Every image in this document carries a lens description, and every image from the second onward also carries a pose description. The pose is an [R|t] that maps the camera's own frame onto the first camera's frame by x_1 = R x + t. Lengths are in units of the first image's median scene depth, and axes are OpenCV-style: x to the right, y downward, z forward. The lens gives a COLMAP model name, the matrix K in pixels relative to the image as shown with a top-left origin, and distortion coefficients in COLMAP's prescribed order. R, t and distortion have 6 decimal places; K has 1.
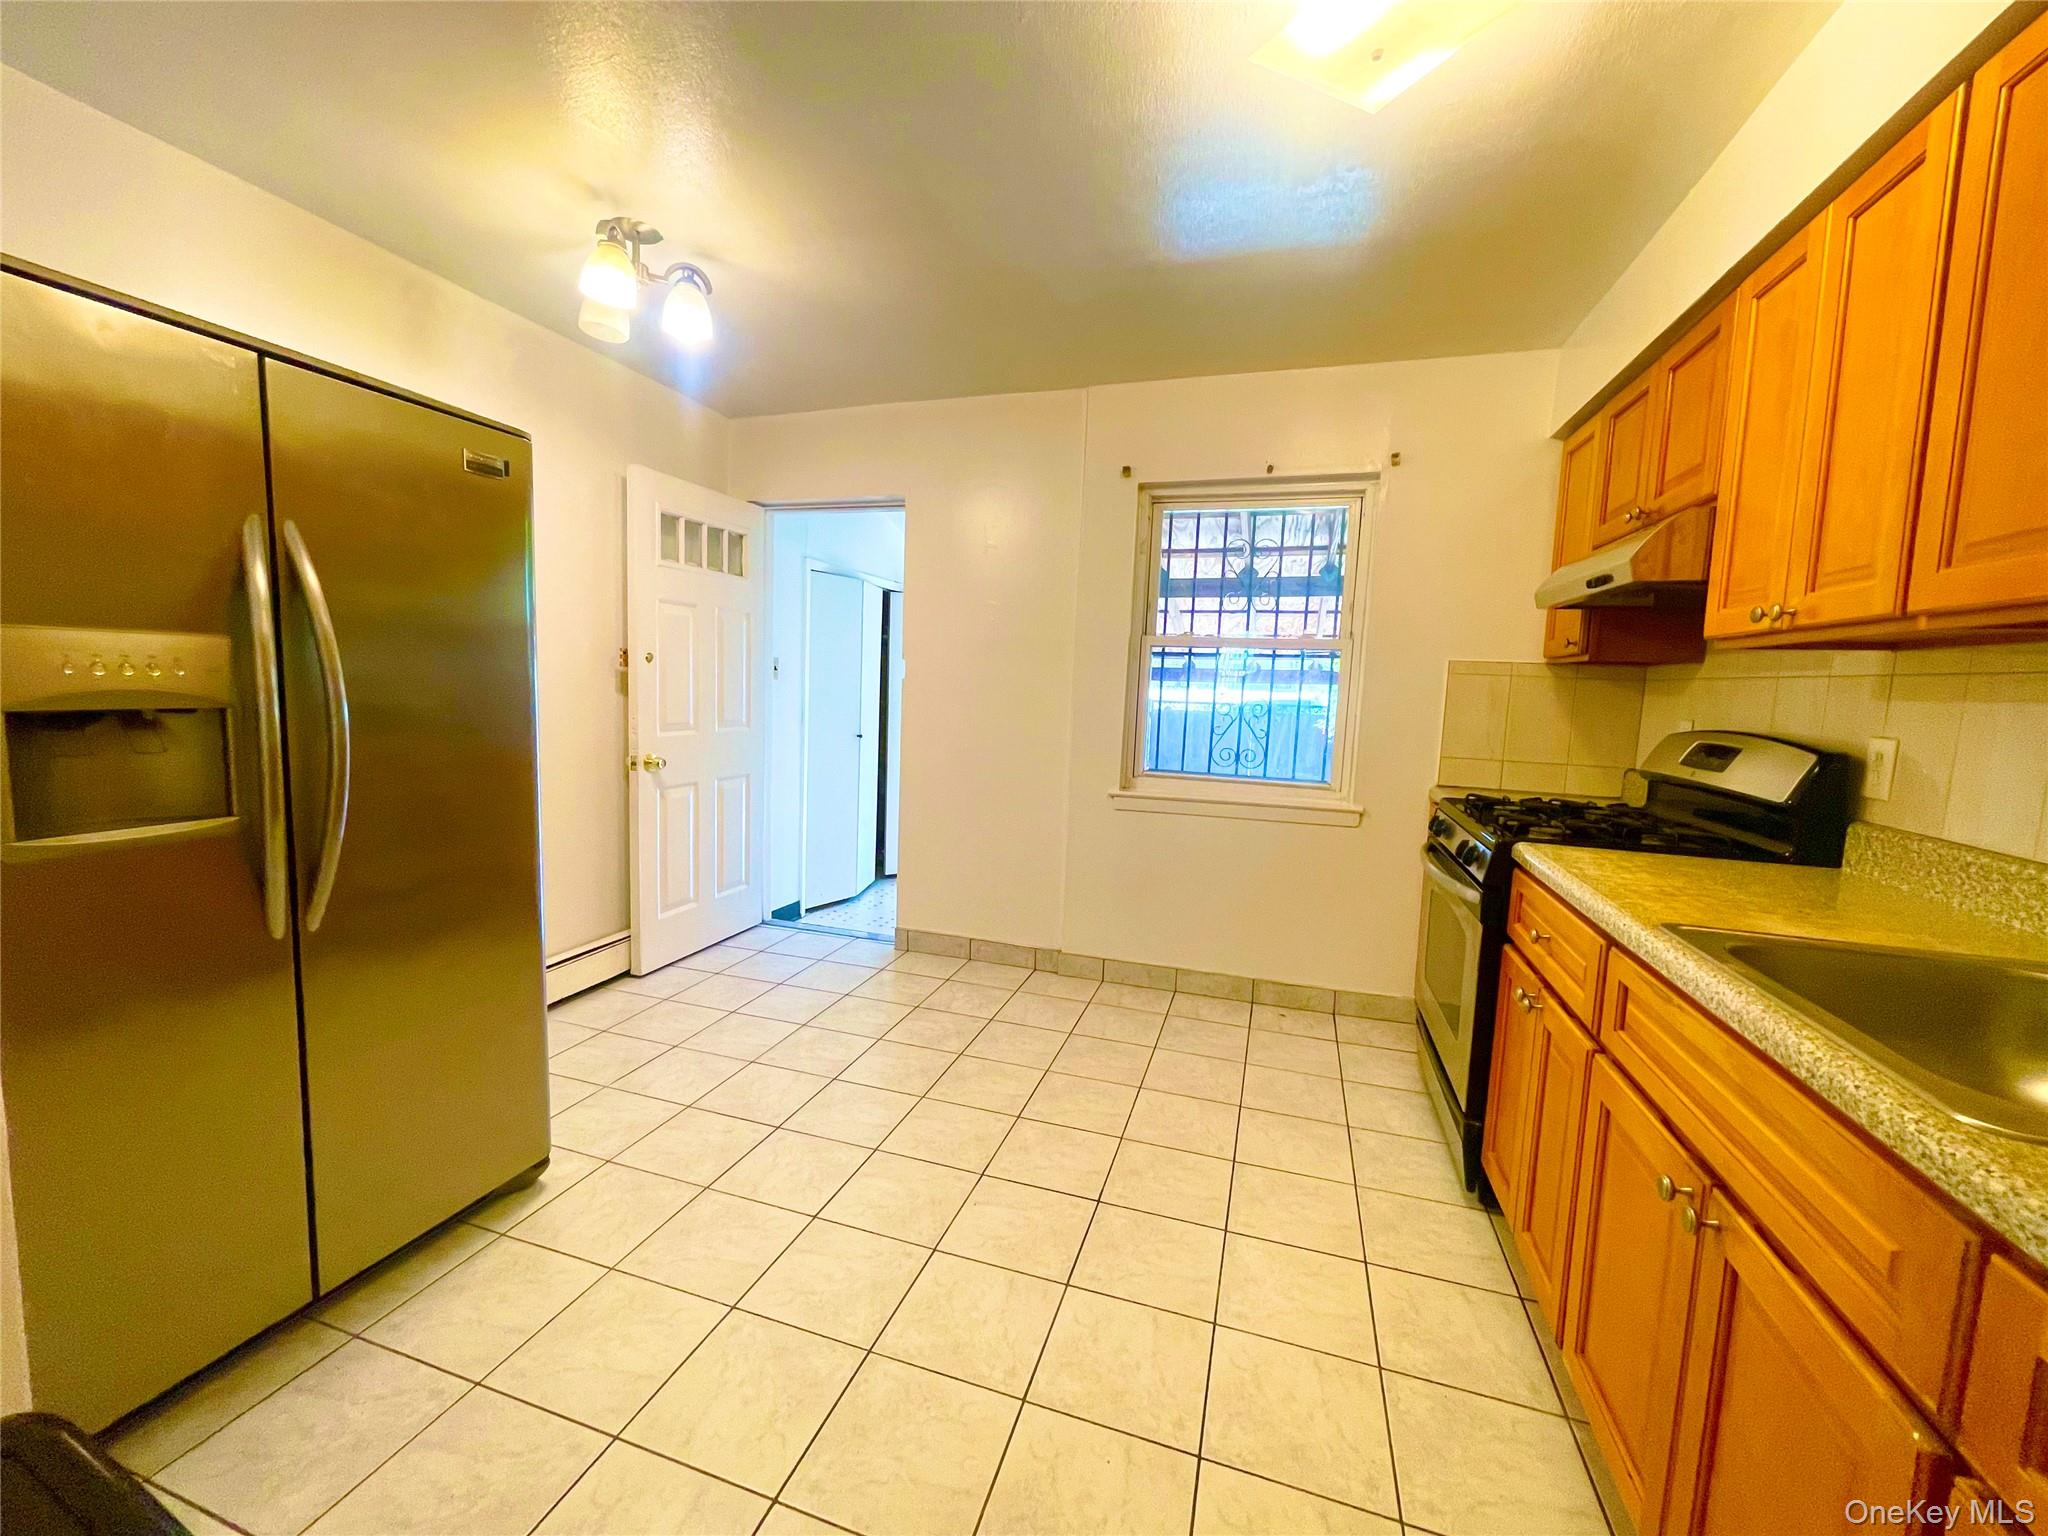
lens RADIAL K [[821.3, 0, 1020.0], [0, 821.3, 764.4], [0, 0, 1]] dist [0.002540, 0.000084]
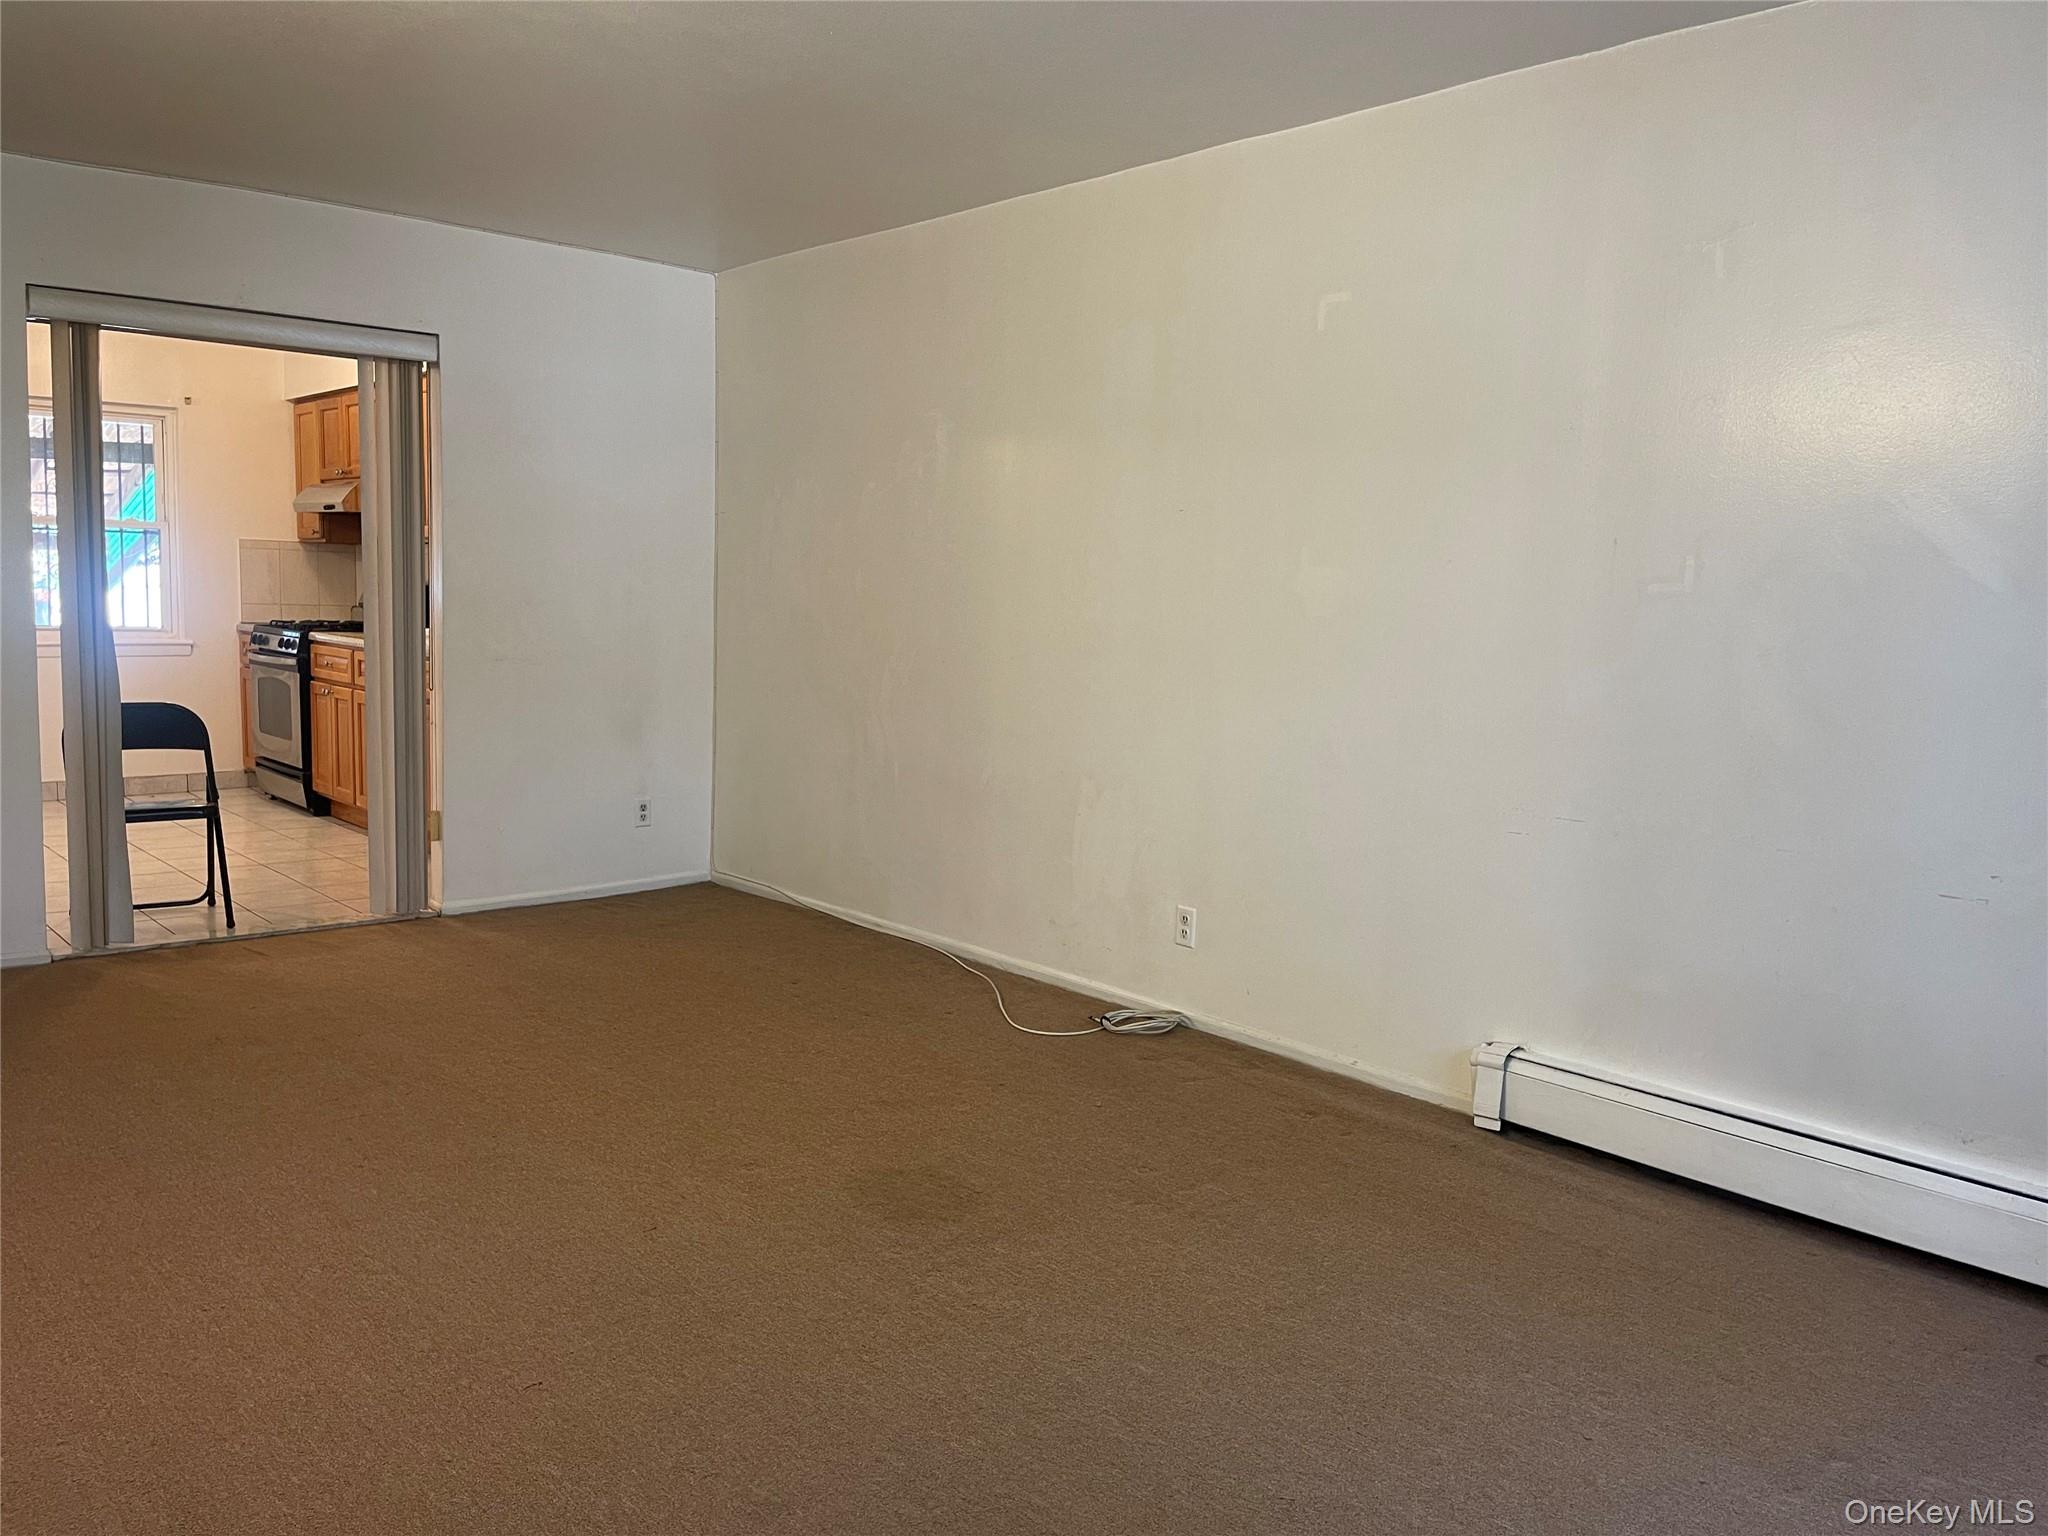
lens RADIAL K [[1504.2, 0, 1022.0], [0, 1504.2, 771.4], [0, 0, 1]] dist [0.000955, 0.000690]
pose [[0.489679, -0.121253, 0.863430, -1.462275], [0.078184, 0.992400, 0.095024, 0.177557], [-0.868390, 0.020975, 0.495438, -1.939402]]
